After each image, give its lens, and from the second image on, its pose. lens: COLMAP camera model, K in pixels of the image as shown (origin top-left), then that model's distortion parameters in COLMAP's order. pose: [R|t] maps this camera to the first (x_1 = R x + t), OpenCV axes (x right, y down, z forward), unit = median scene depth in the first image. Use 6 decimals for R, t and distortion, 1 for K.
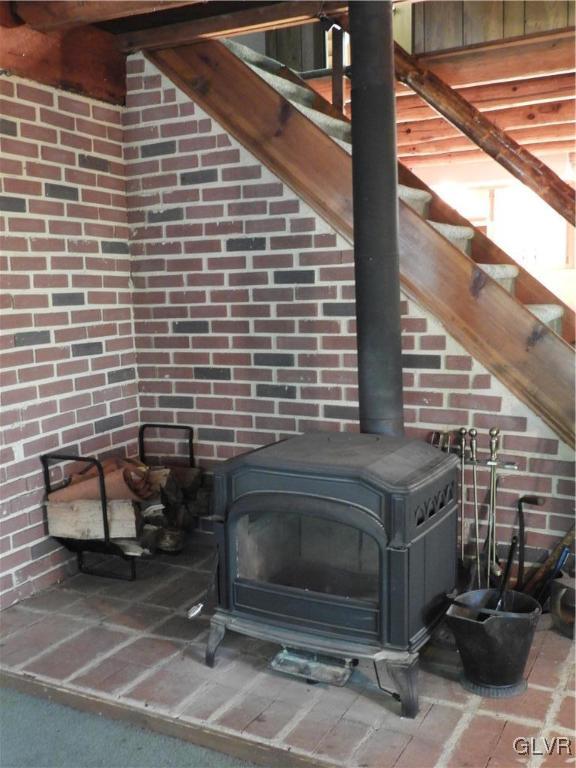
lens RADIAL K [[796.7, 0, 288.0], [0, 796.7, 384.0], [0, 0, 1]] dist [0.001739, 0.005800]
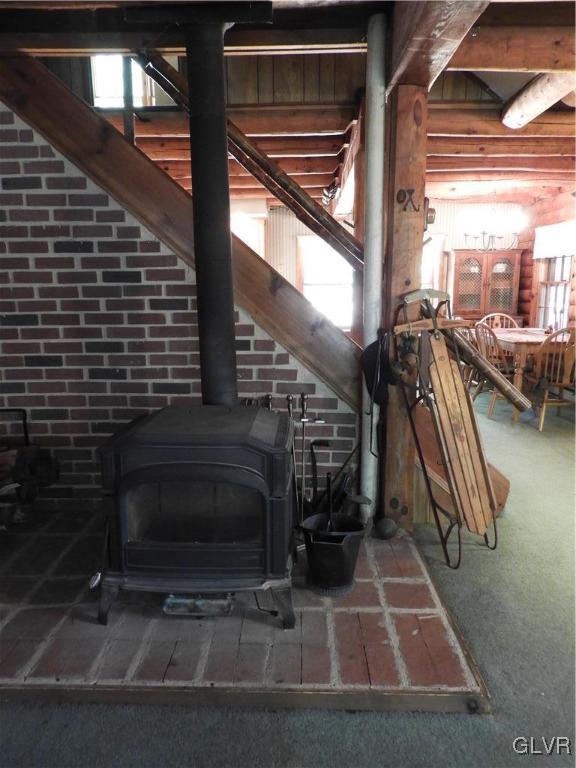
lens RADIAL K [[544.3, 0, 288.0], [0, 544.3, 384.0], [0, 0, 1]] dist [0.010016, -0.007538]
pose [[0.895036, -0.060140, 0.441920, -0.140743], [0.040060, 0.997702, 0.054640, -0.009758], [-0.444191, -0.031201, 0.895389, 0.162381]]
